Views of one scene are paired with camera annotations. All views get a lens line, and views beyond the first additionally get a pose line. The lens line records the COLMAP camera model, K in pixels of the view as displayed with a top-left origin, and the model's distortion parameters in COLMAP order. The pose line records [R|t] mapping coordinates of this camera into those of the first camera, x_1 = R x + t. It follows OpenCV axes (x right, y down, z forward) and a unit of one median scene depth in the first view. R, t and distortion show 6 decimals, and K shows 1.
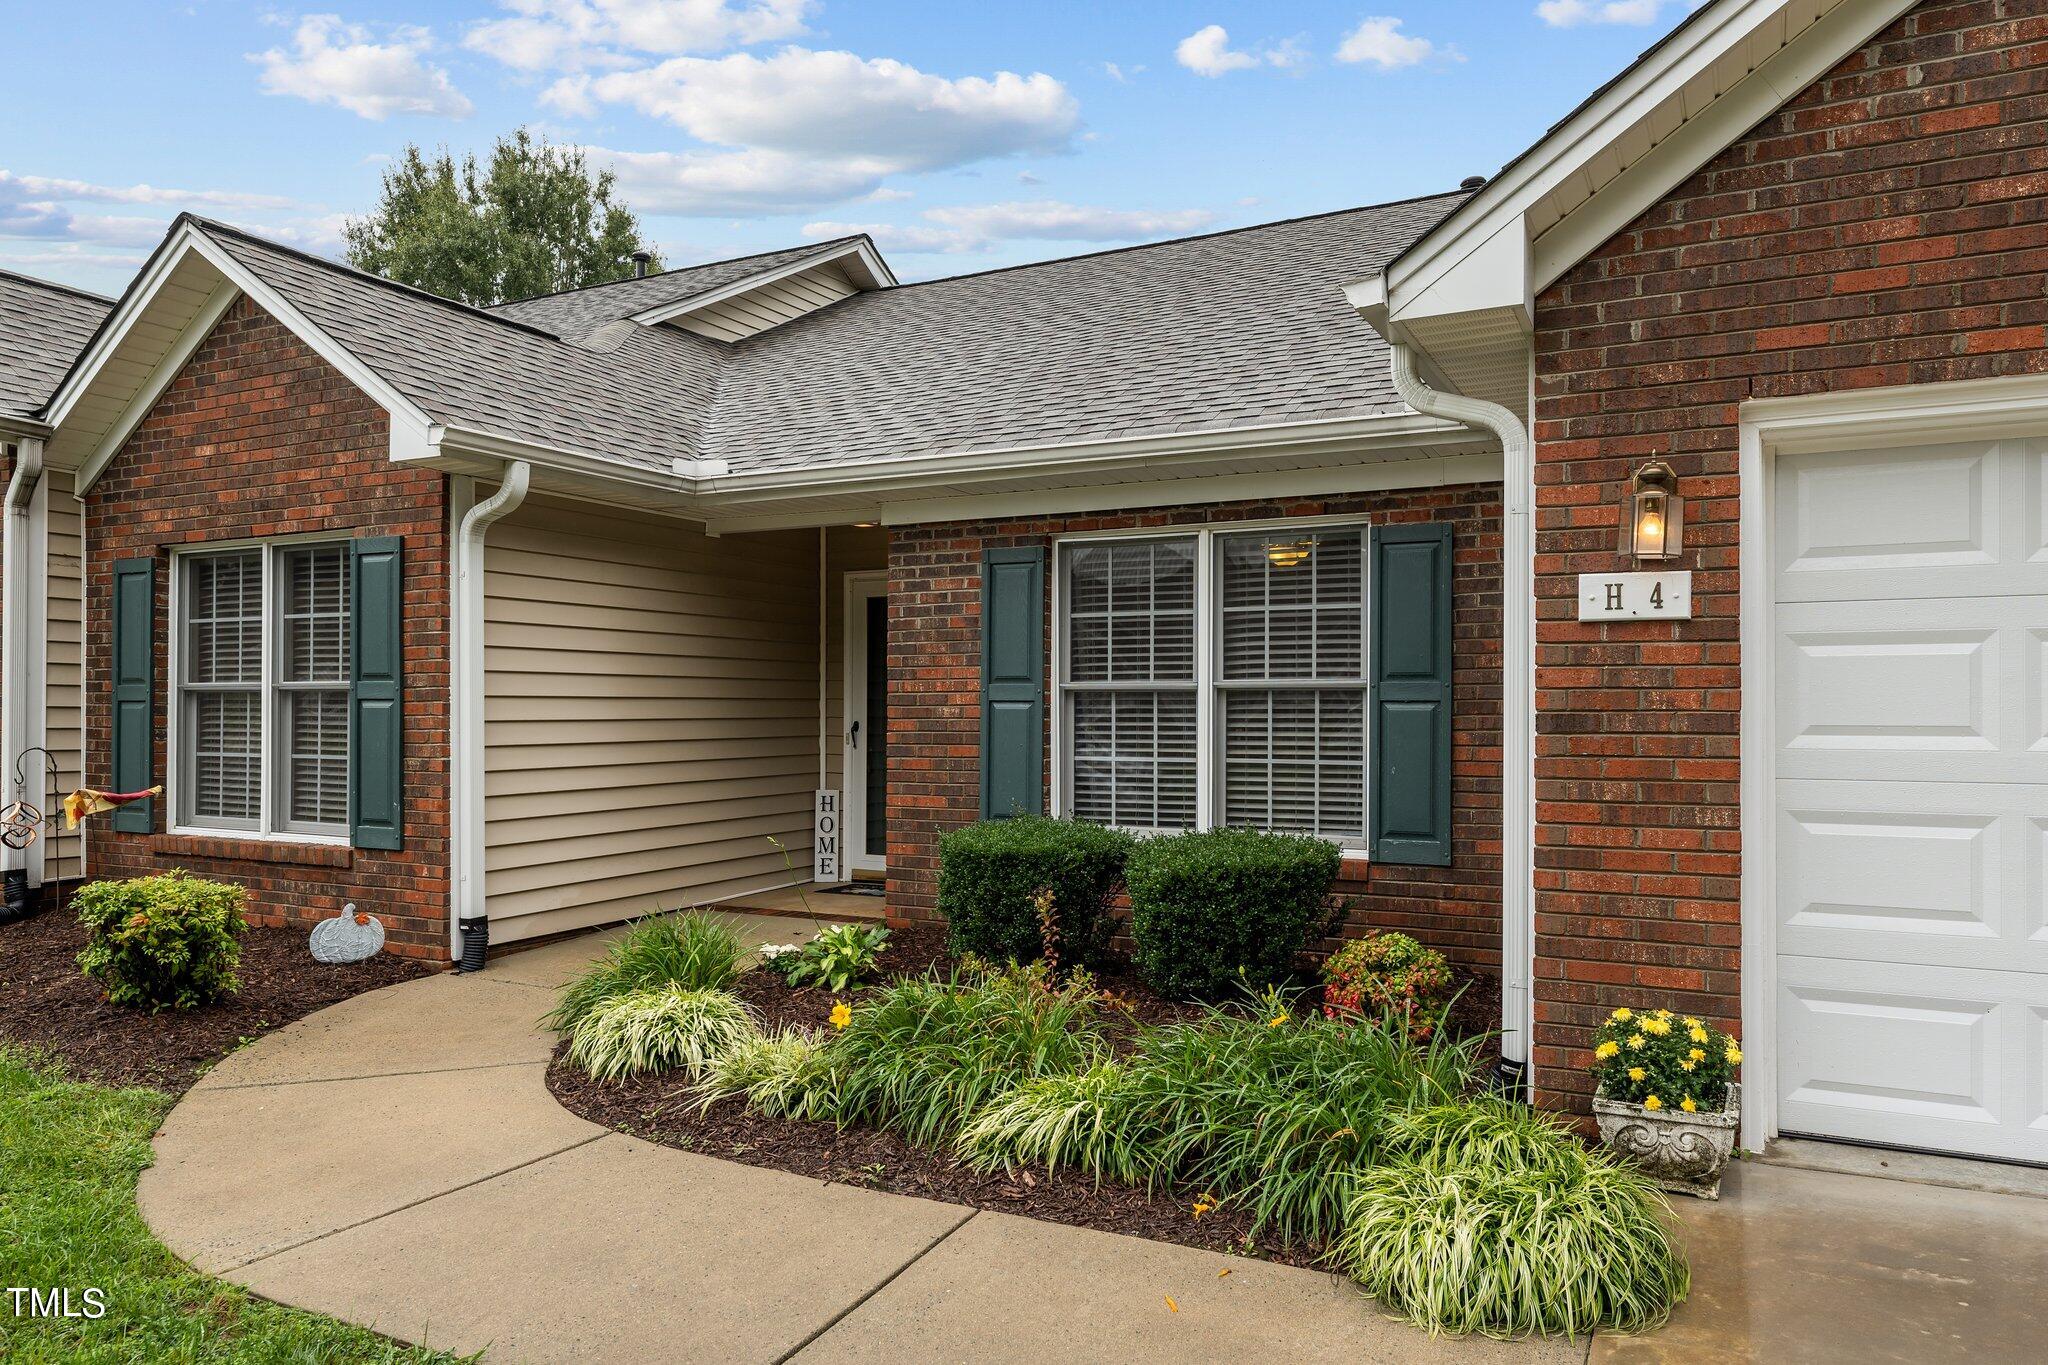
lens RADIAL K [[1357.7, 0, 1023.7], [0, 1357.7, 688.1], [0, 0, 1]] dist [-0.011734, -0.001600]
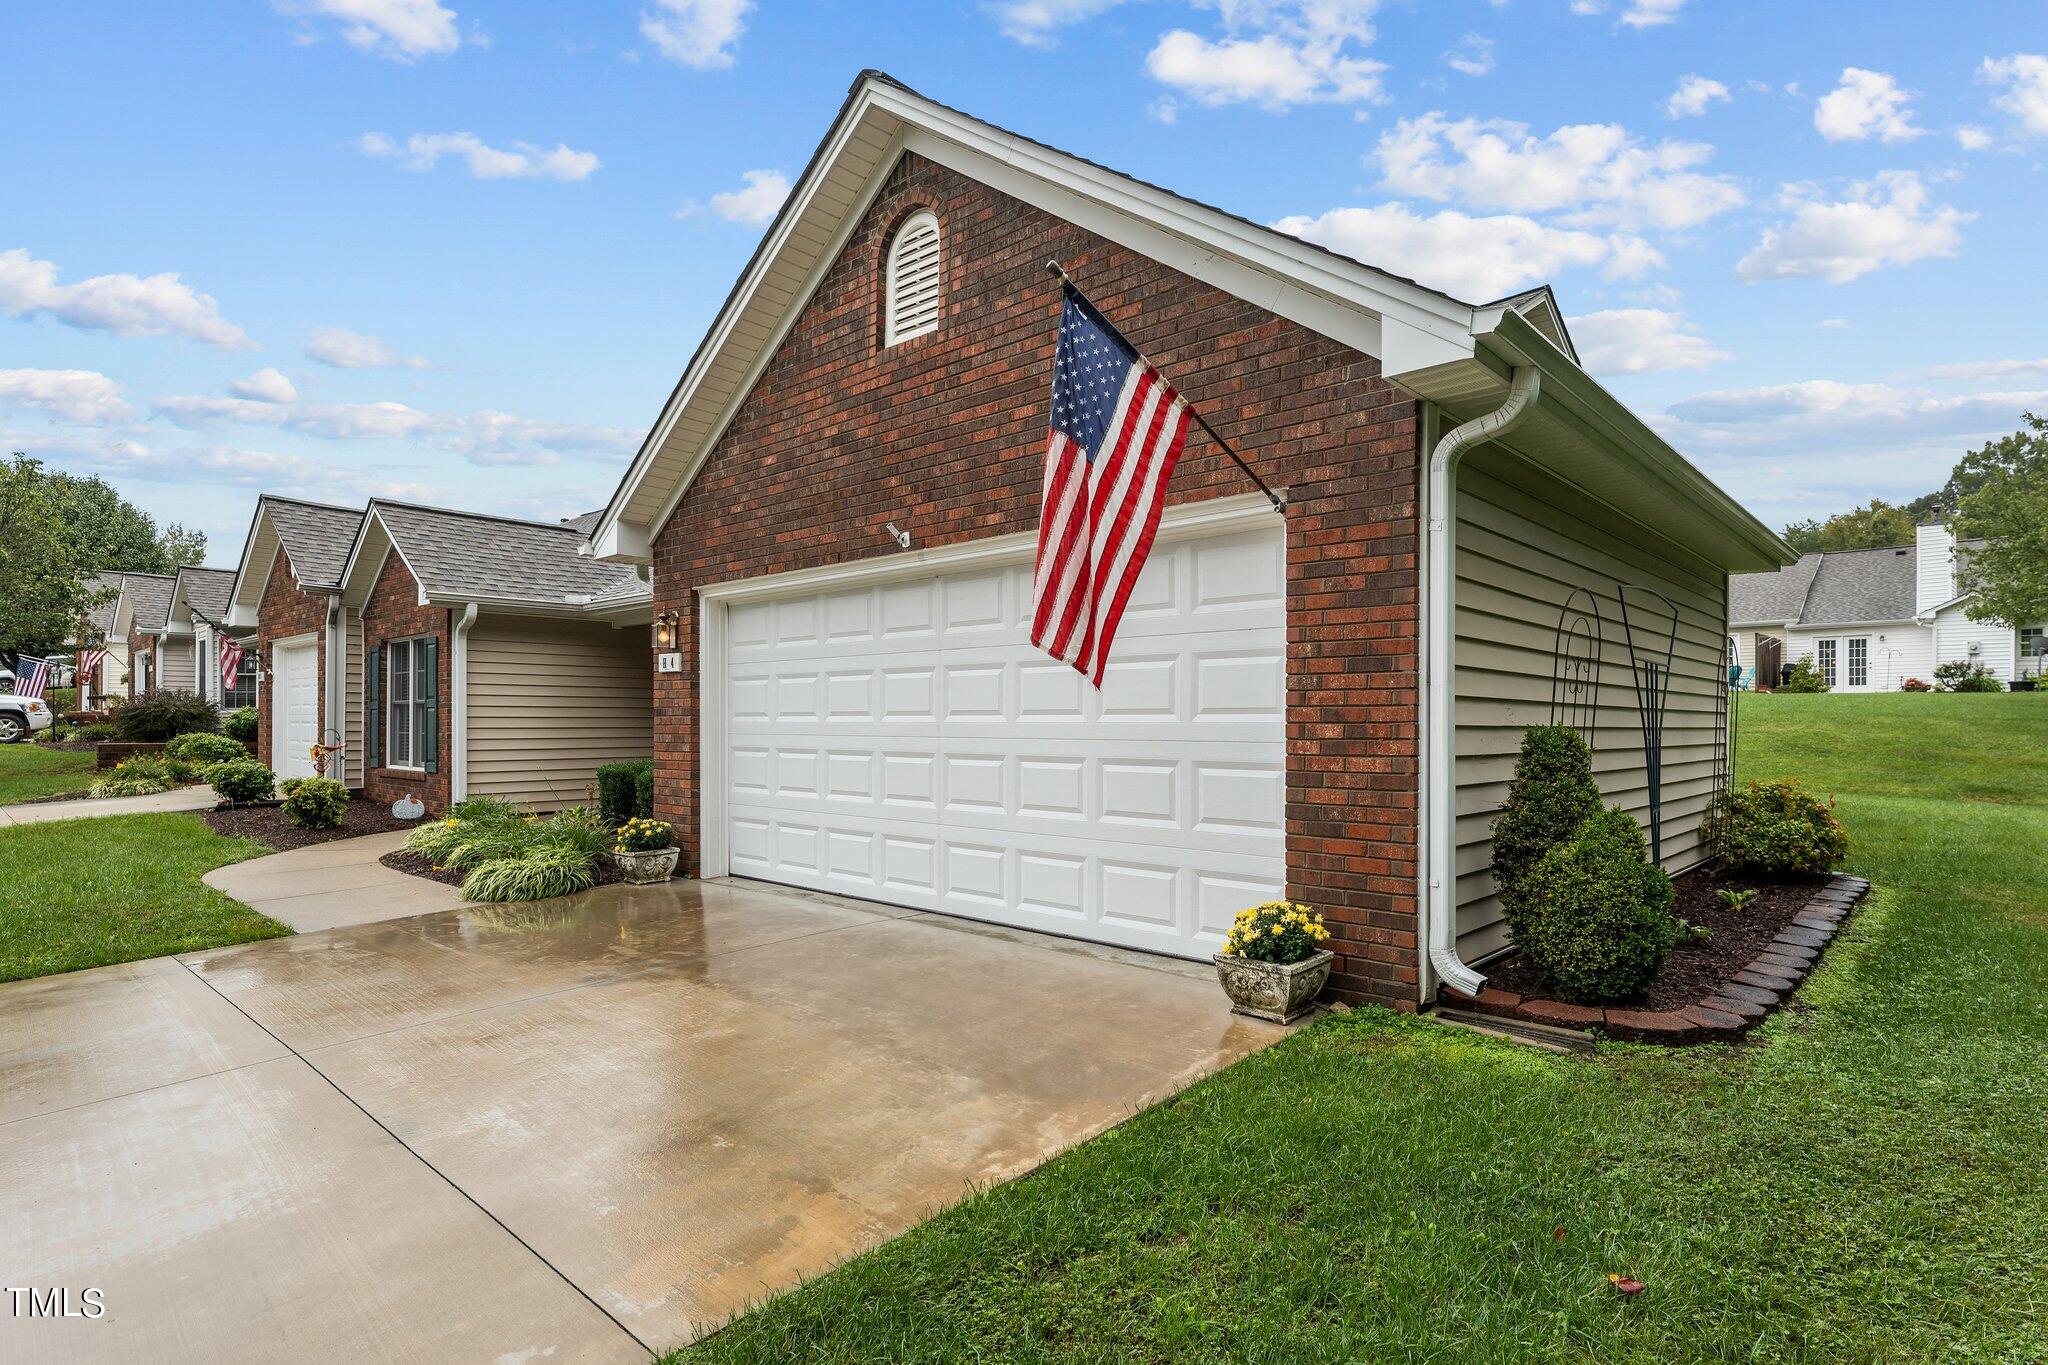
lens RADIAL K [[1060.1, 0, 1019.1], [0, 1060.1, 695.8], [0, 0, 1]] dist [-0.008196, -0.000221]
pose [[0.962769, -0.009708, -0.270149, 0.979082], [0.007746, 0.999935, -0.008326, 0.011425], [0.270213, 0.005923, 0.962782, -0.464509]]
